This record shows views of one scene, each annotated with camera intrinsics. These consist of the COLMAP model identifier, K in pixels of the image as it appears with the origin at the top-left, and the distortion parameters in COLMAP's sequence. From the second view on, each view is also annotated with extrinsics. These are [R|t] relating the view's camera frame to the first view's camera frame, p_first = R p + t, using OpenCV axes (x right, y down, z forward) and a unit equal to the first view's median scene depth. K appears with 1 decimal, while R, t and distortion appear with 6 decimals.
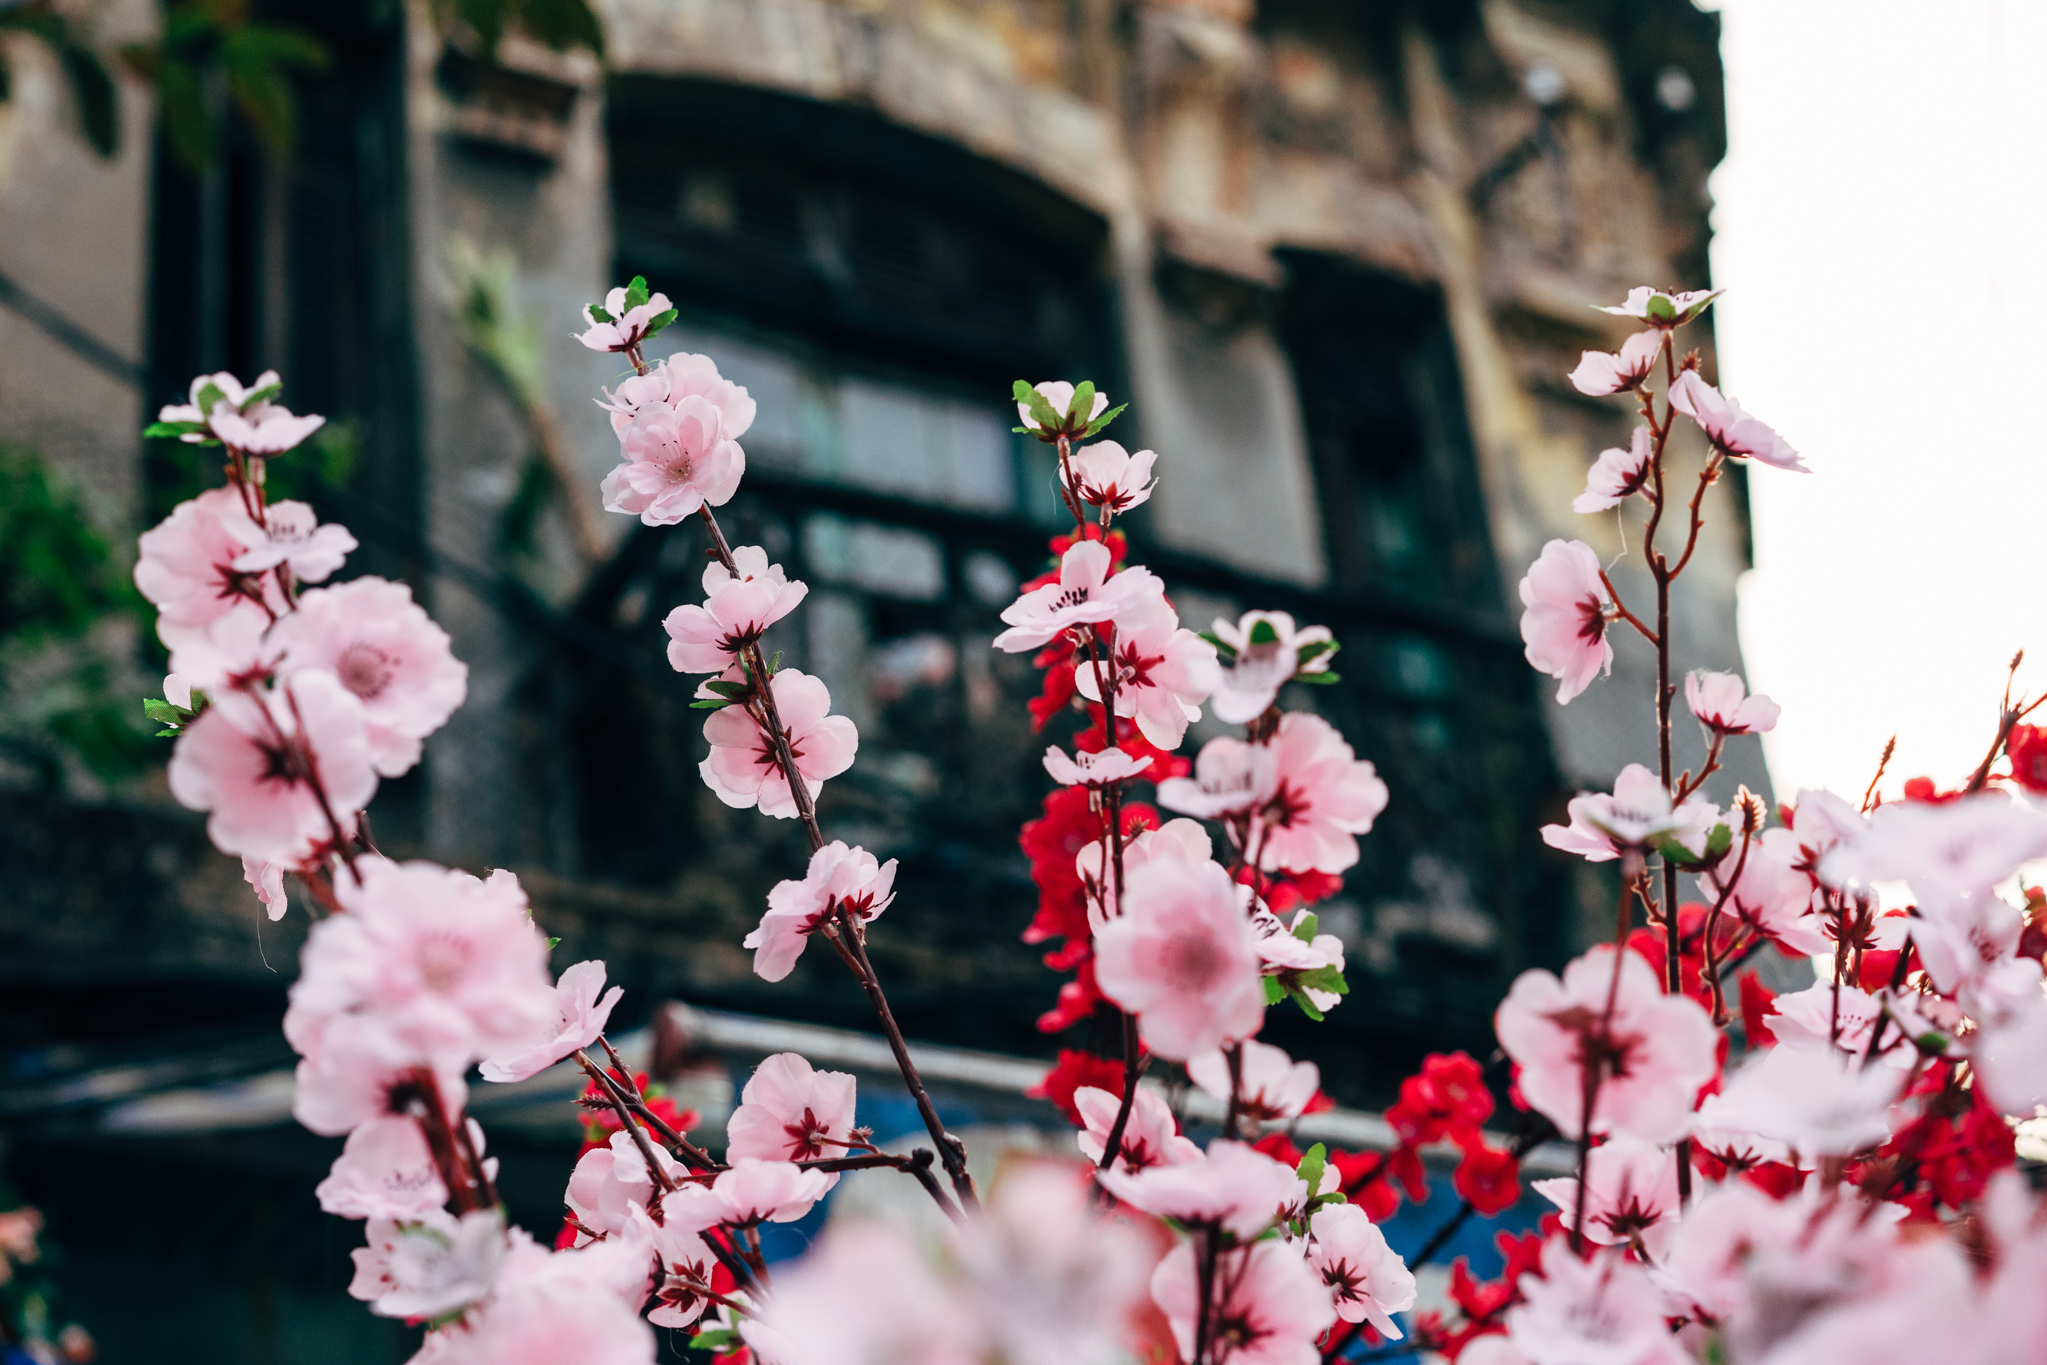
lens RADIAL K [[3570.0, 0, 949.5], [0, 3570.0, 682.1], [0, 0, 1]] dist [0.046318, -0.036531]
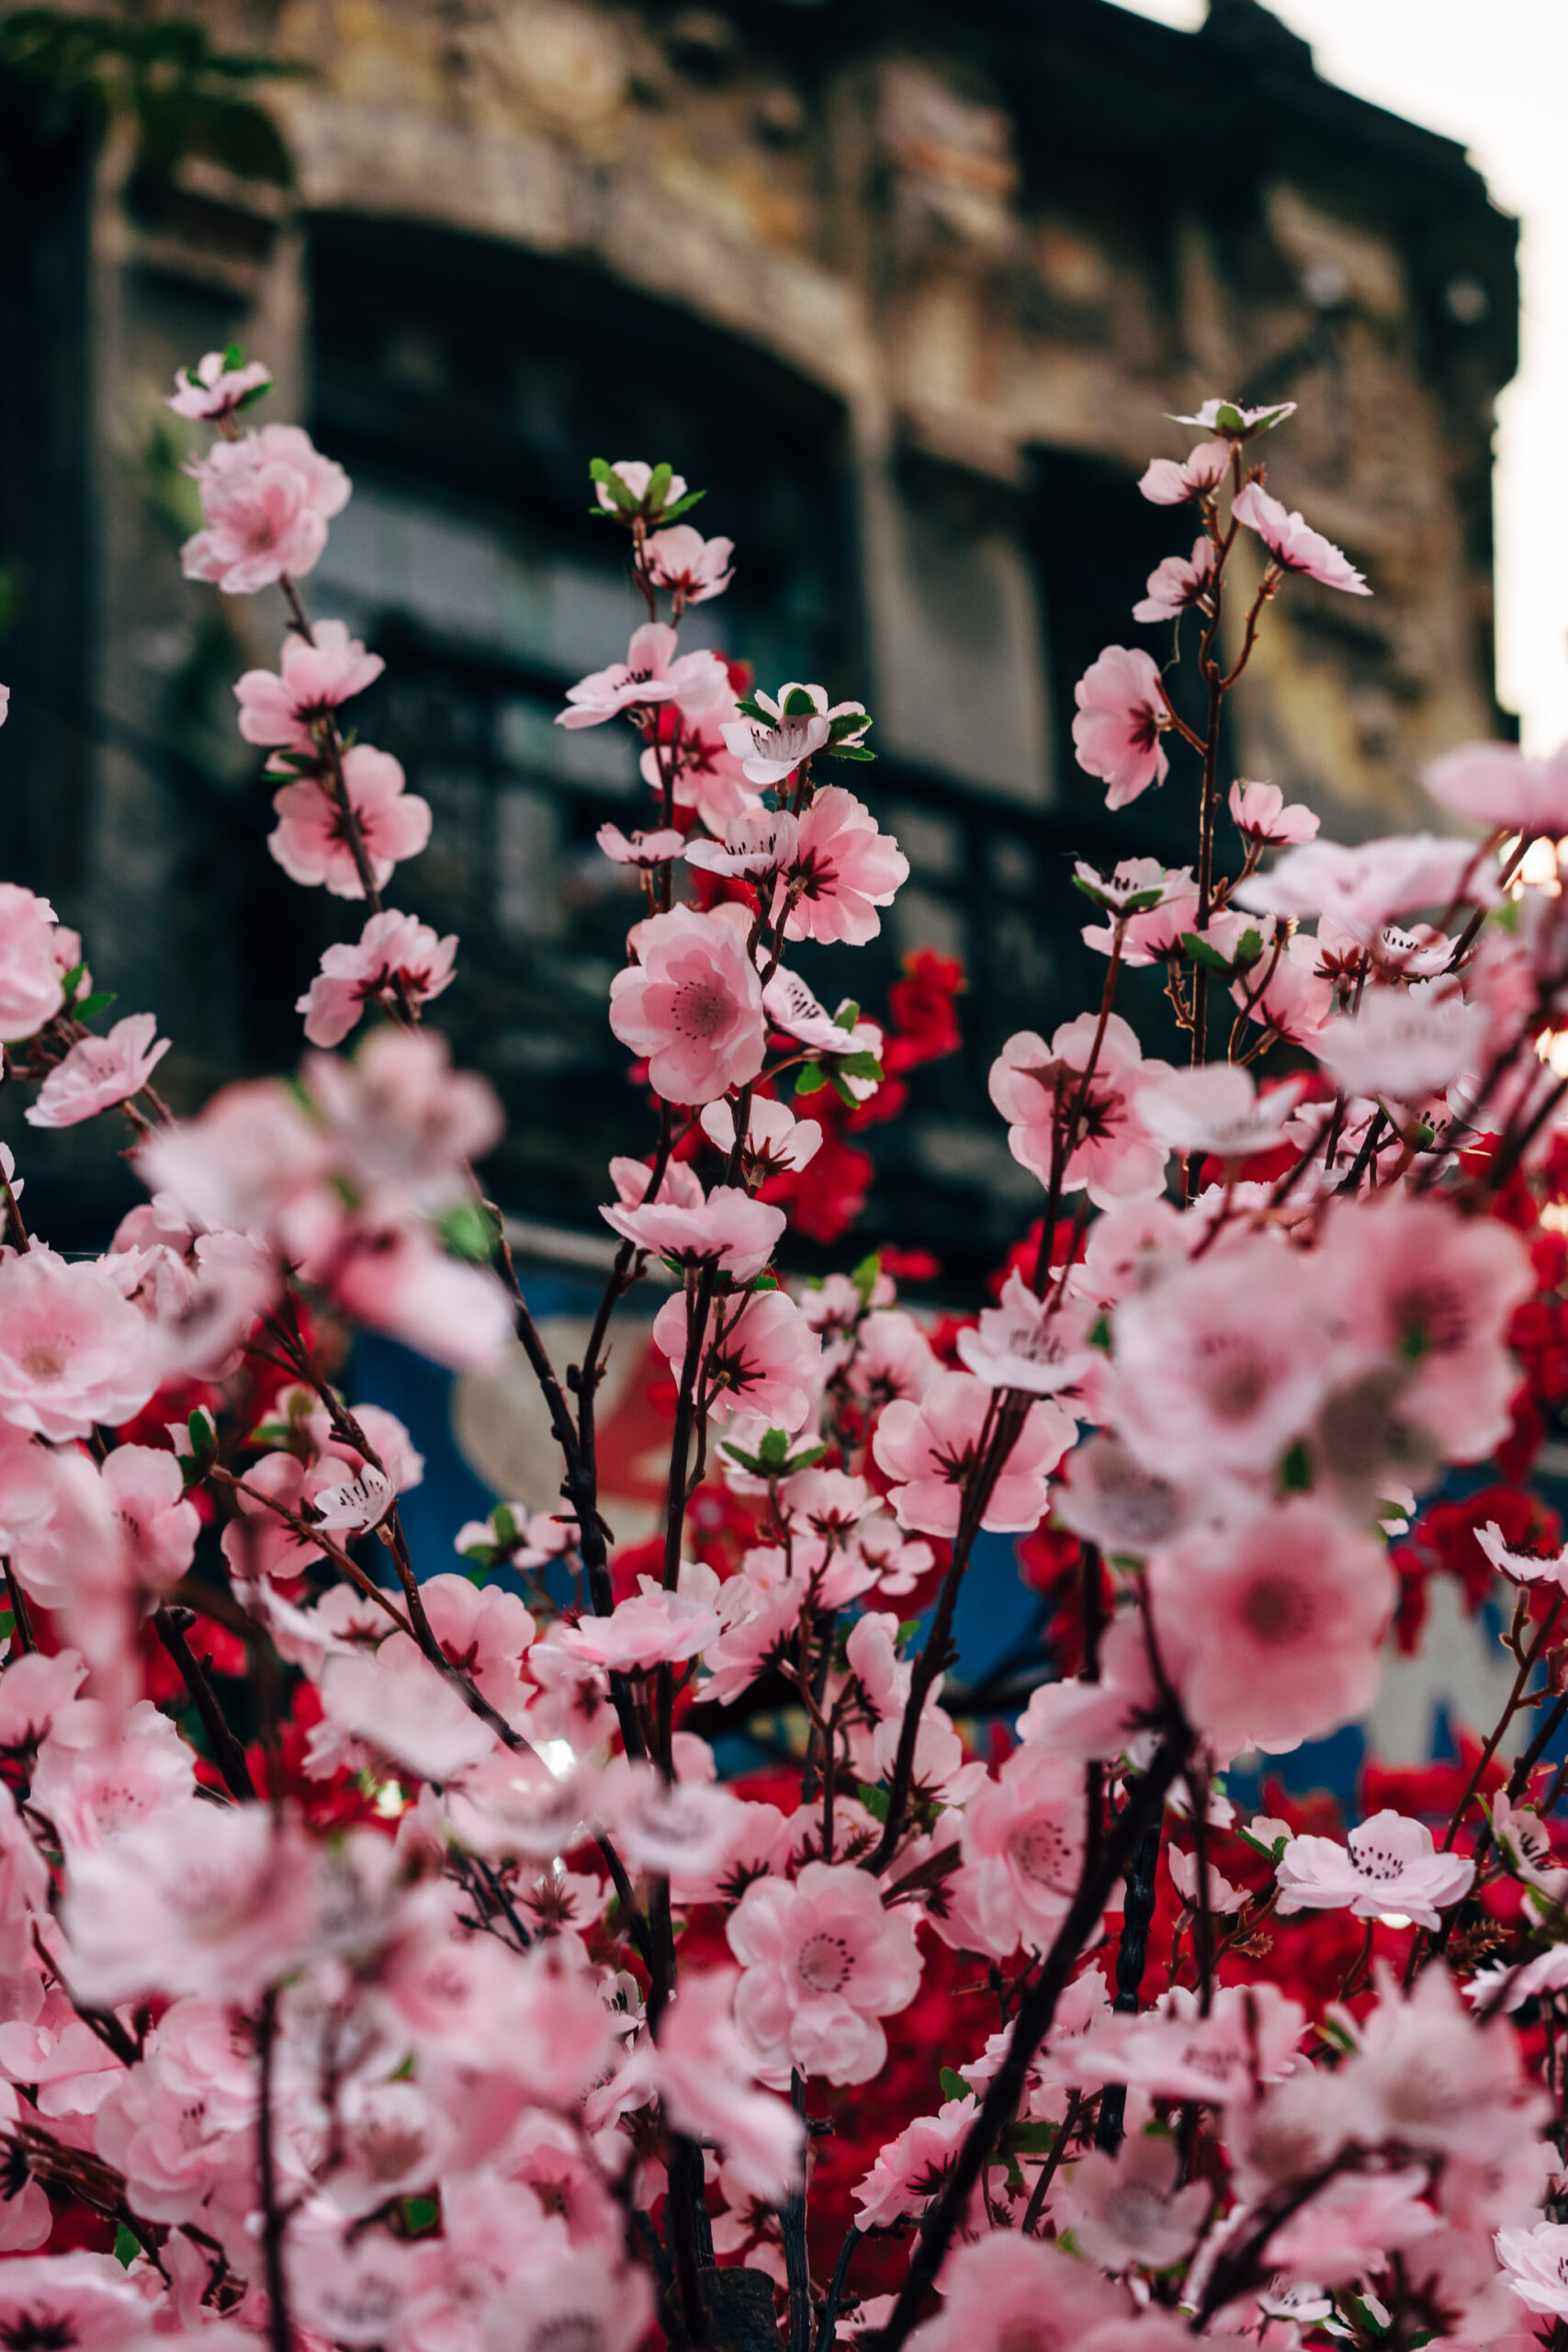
lens RADIAL K [[3845.0, 0, 784.0], [0, 3845.0, 1176.0], [0, 0, 1]] dist [0.027282, -0.003676]
pose [[0.998088, 0.051908, 0.033565, 0.046367], [-0.054069, 0.996283, 0.067065, 0.040847], [-0.029959, -0.068751, 0.997184, -0.091855]]
